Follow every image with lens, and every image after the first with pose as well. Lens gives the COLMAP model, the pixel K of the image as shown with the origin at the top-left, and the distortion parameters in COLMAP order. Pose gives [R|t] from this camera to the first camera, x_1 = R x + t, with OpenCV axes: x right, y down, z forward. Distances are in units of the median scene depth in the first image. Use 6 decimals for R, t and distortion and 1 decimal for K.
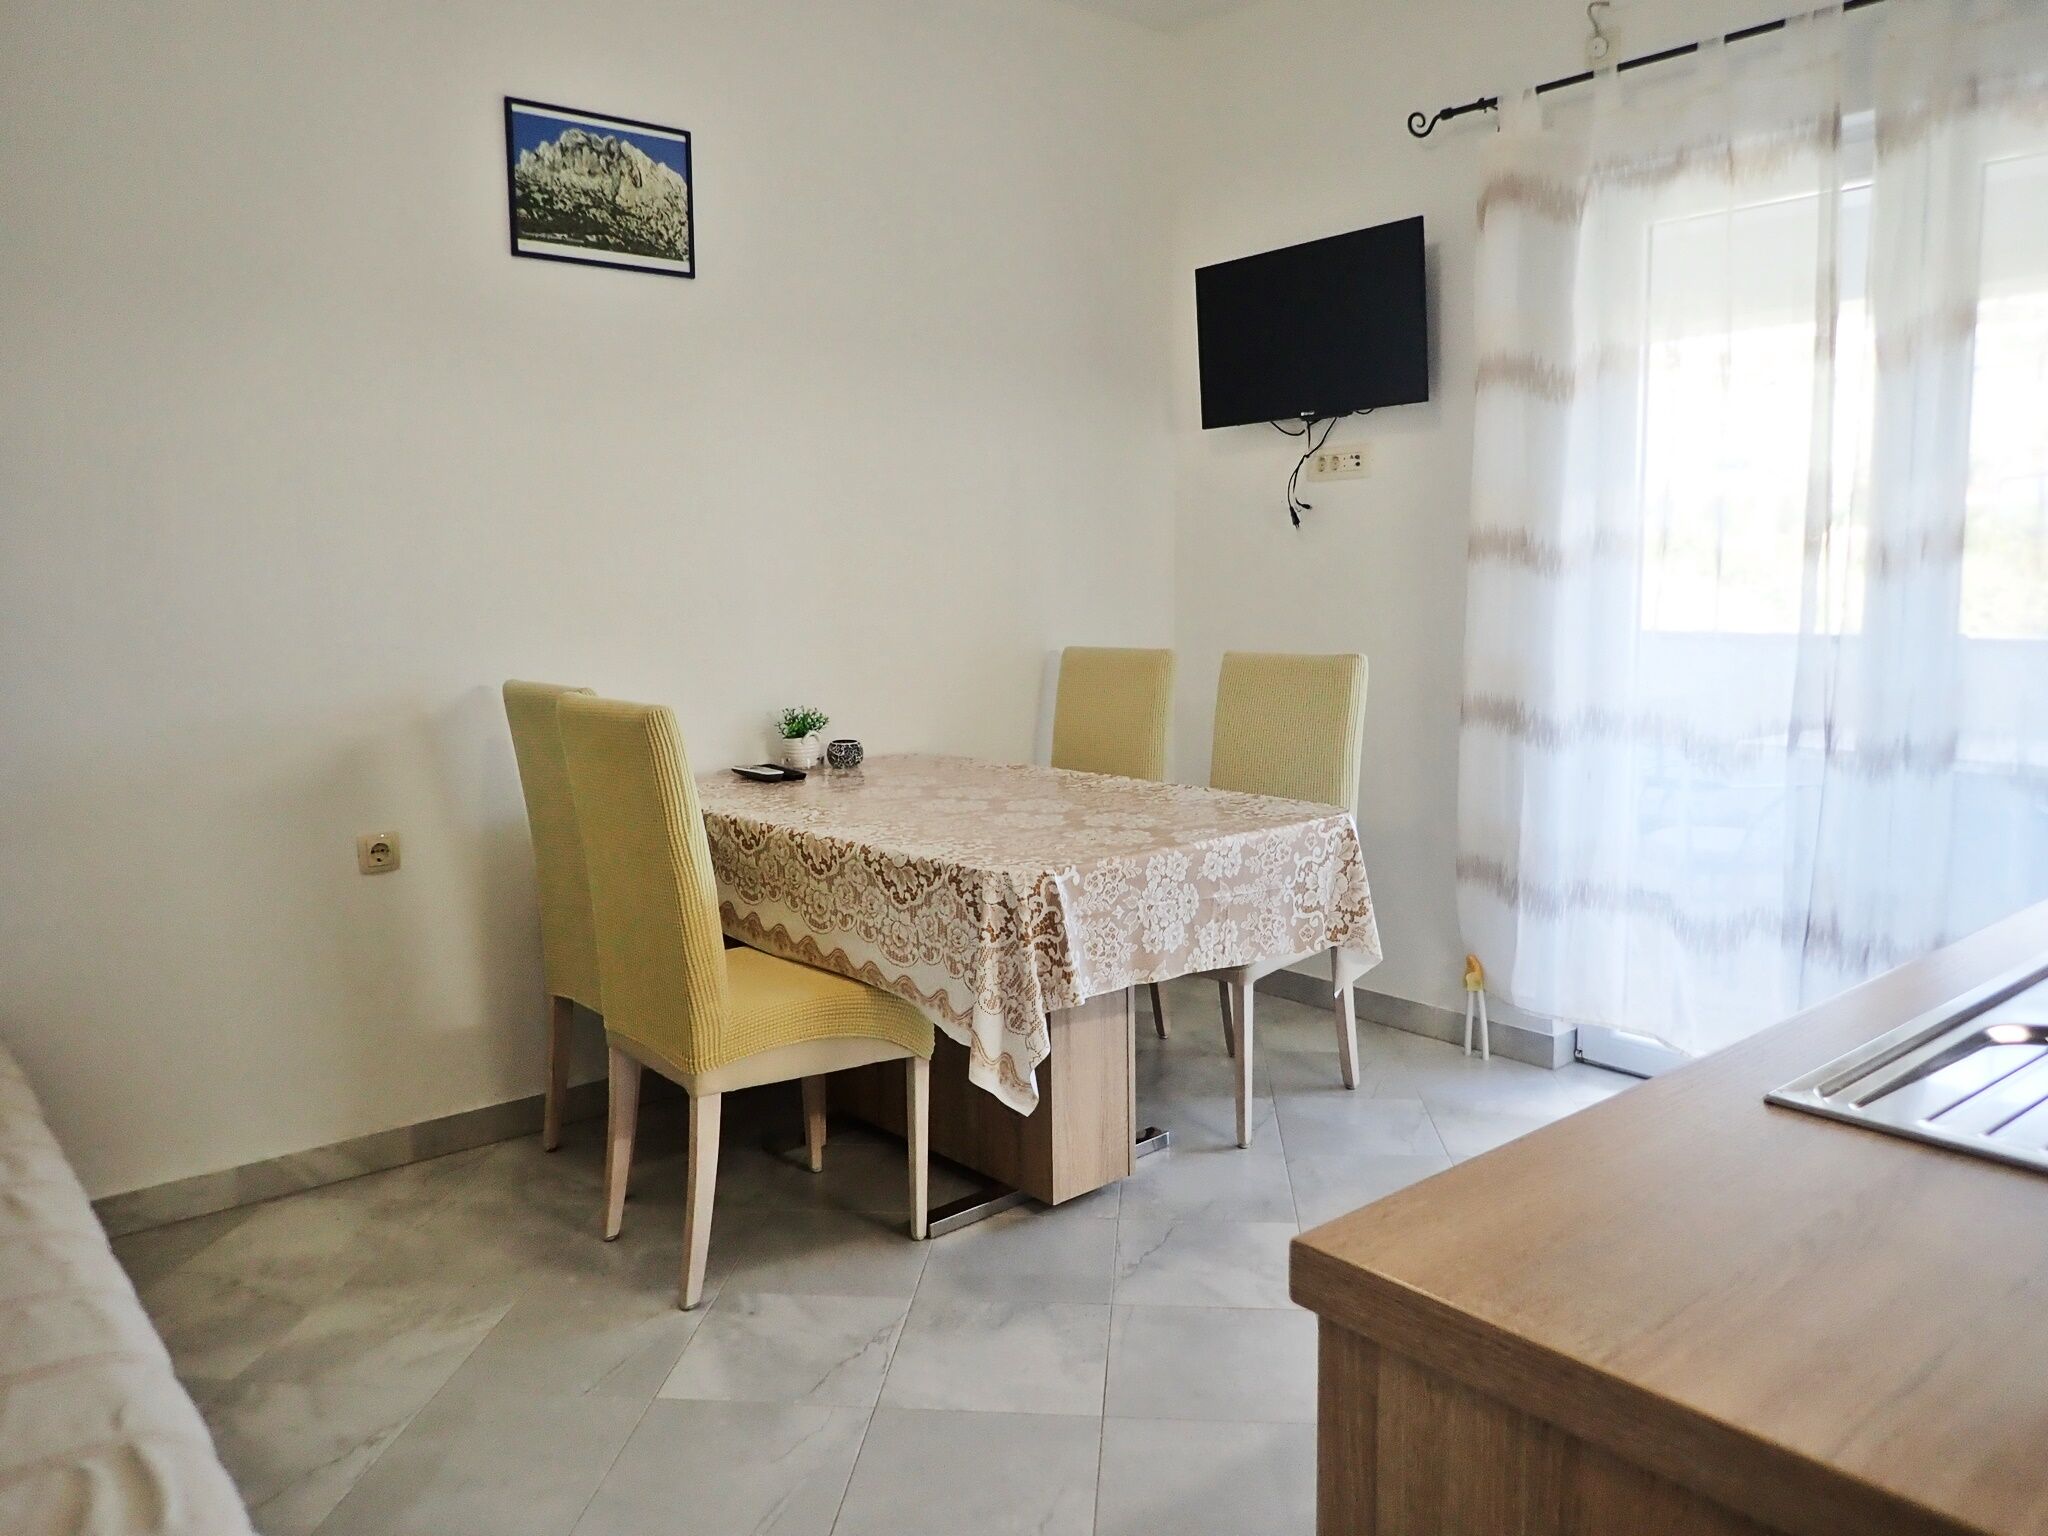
lens RADIAL K [[1502.7, 0, 1015.0], [0, 1502.7, 763.1], [0, 0, 1]] dist [-0.003790, -0.001103]
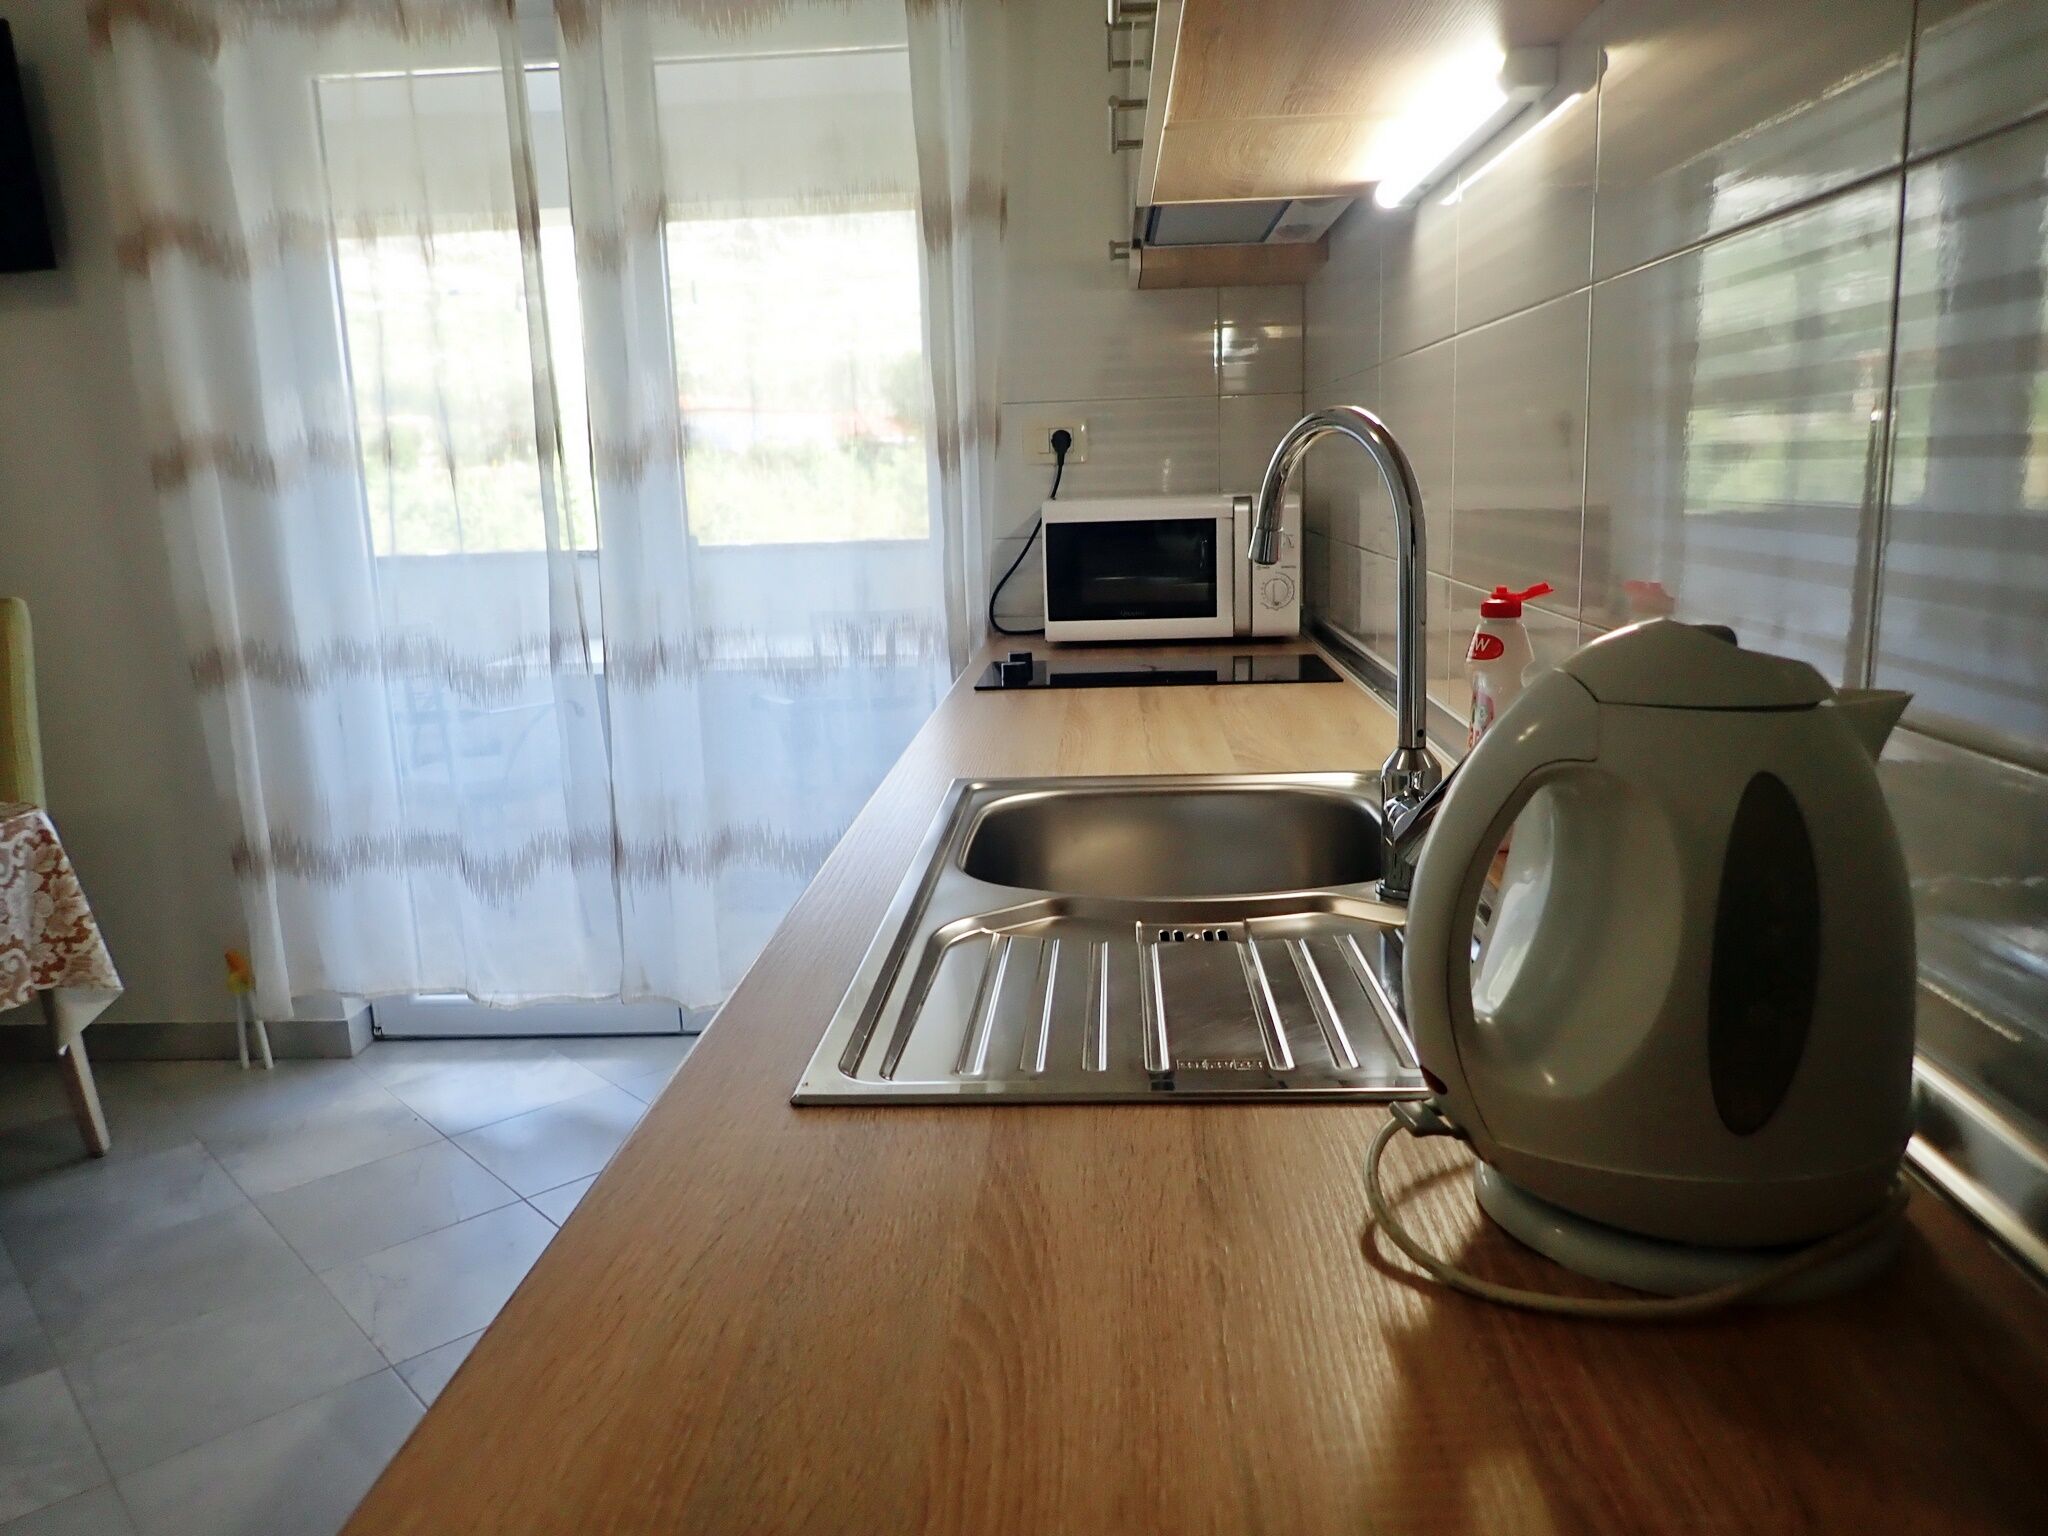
lens RADIAL K [[1502.7, 0, 1015.0], [0, 1502.7, 763.1], [0, 0, 1]] dist [-0.003790, -0.001103]
pose [[0.679472, -0.147774, 0.718665, 0.019911], [0.118700, 0.988744, 0.091082, 0.000264], [-0.724036, 0.023418, 0.689365, 0.133038]]
